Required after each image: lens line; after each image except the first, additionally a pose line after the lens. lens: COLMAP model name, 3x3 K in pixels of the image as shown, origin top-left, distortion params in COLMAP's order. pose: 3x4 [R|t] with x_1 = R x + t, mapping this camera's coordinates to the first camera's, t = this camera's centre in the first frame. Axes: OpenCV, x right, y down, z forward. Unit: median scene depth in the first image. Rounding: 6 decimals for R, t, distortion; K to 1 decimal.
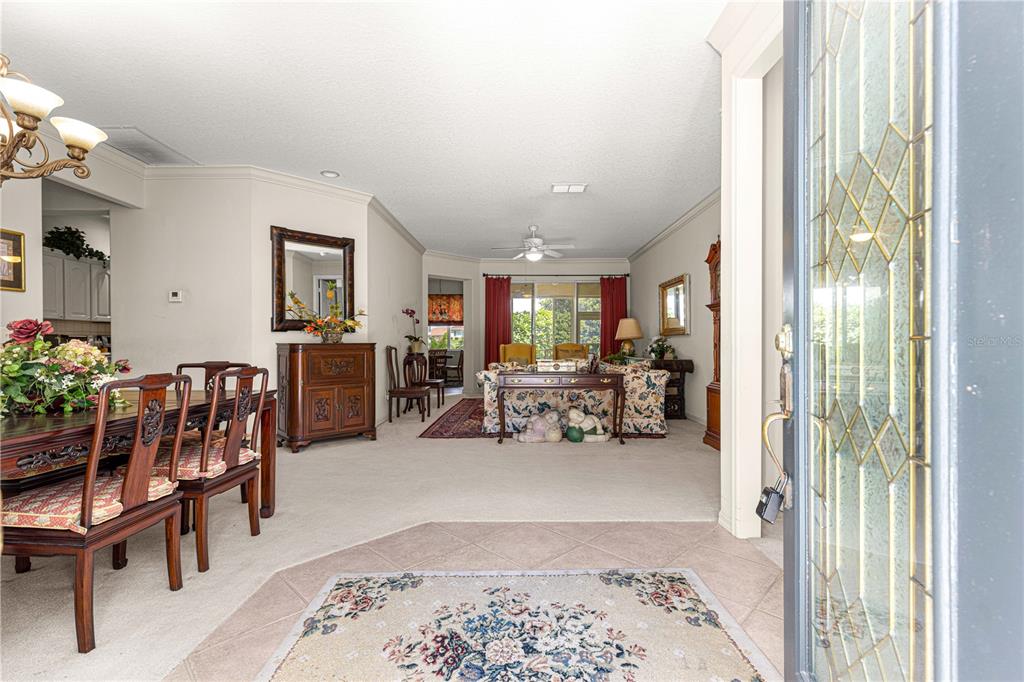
lens RADIAL K [[460.3, 0, 515.1], [0, 460.3, 344.9], [0, 0, 1]] dist [0.008441, -0.000069]
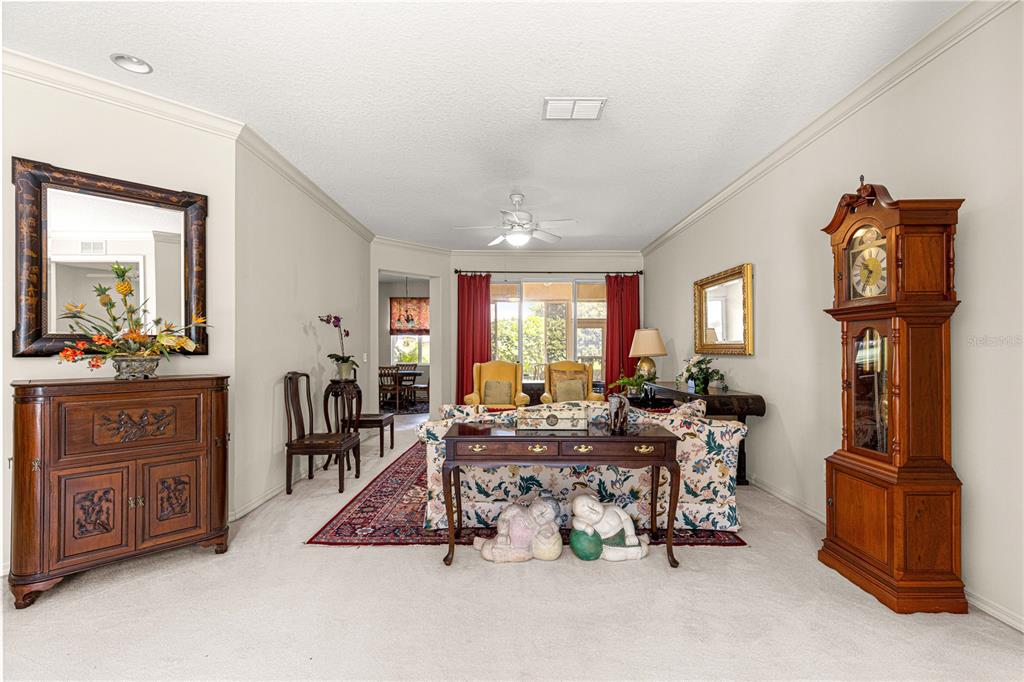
lens RADIAL K [[460.3, 0, 512.6], [0, 460.3, 347.6], [0, 0, 1]] dist [0.008441, -0.000069]
pose [[0.999916, 0.001943, 0.012792, 0.033173], [-0.001844, 0.999968, -0.007779, -0.033612], [-0.012806, 0.007755, 0.999888, 0.419852]]
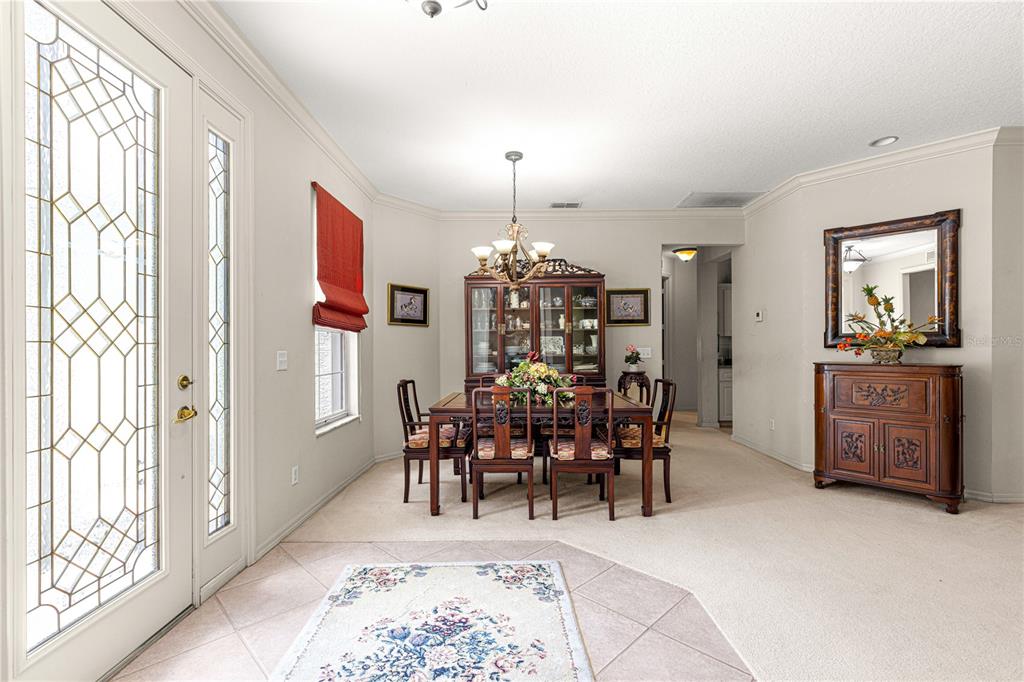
lens RADIAL K [[460.3, 0, 511.9], [0, 460.3, 347.2], [0, 0, 1]] dist [0.008441, -0.000069]
pose [[0.002166, 0.005642, -0.999982, 0.336649], [0.000435, 0.999984, 0.005643, -0.032516], [0.999998, -0.000447, 0.002164, 0.354227]]
